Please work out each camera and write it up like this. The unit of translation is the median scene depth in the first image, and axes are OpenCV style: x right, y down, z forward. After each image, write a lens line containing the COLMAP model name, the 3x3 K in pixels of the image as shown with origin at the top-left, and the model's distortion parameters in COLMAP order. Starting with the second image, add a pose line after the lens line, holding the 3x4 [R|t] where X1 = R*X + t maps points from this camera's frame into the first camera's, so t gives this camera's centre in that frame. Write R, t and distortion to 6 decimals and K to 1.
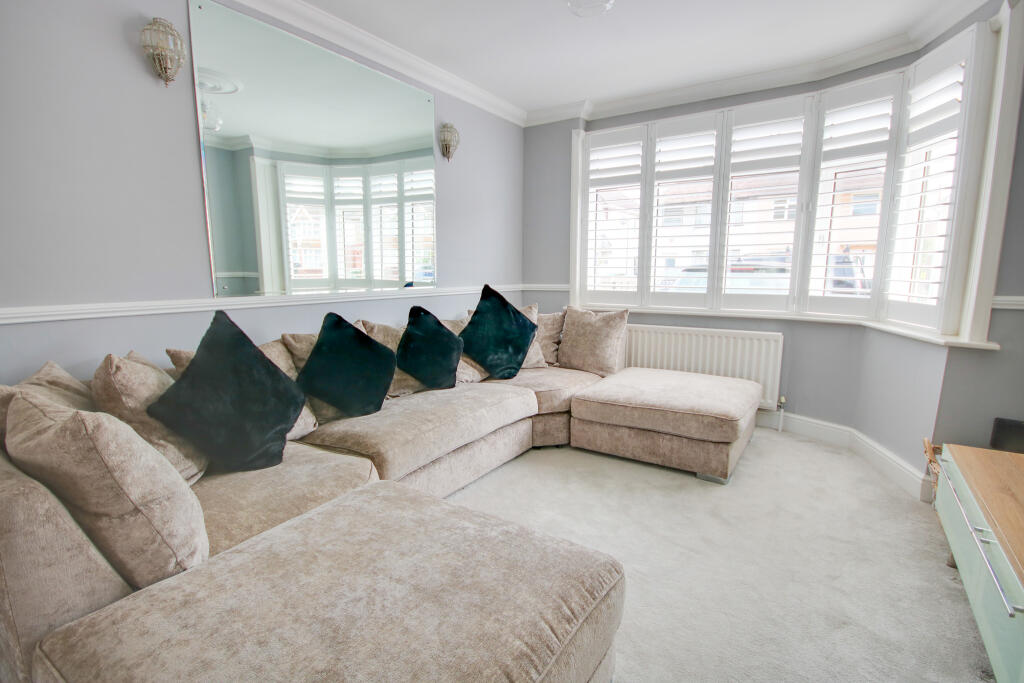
lens RADIAL K [[477.7, 0, 512.0], [0, 477.7, 341.5], [0, 0, 1]] dist [-0.002228, -0.000676]
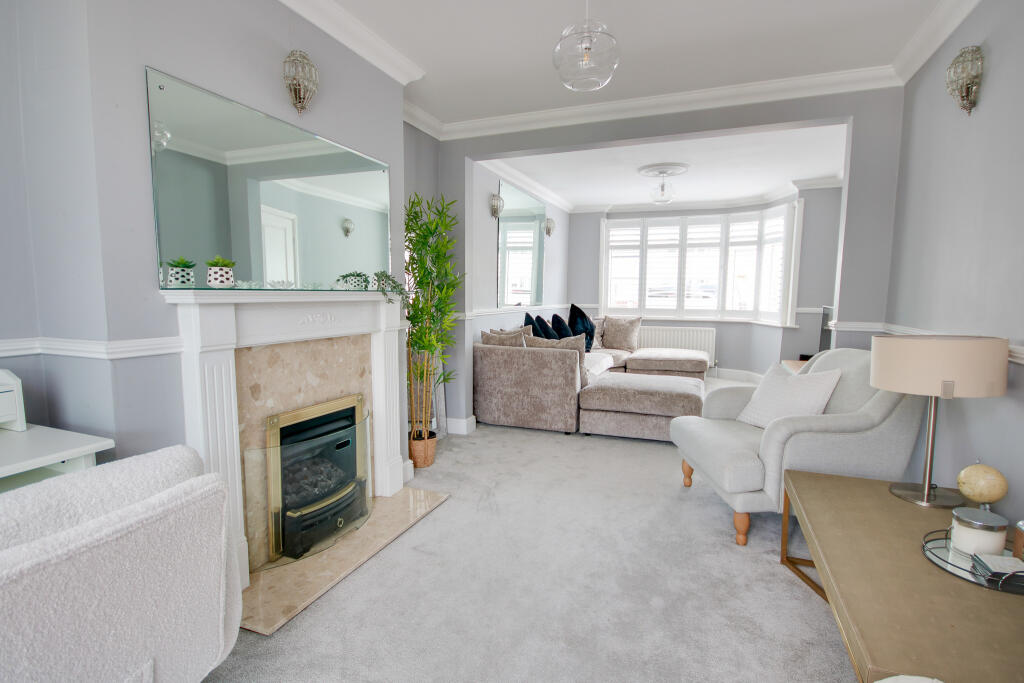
lens RADIAL K [[477.7, 0, 512.0], [0, 477.7, 341.5], [0, 0, 1]] dist [-0.002228, -0.000676]
pose [[0.978826, -0.015306, 0.204123, -0.669973], [0.023966, 0.998911, -0.040021, 0.097557], [-0.203288, 0.044065, 0.978127, -0.782919]]
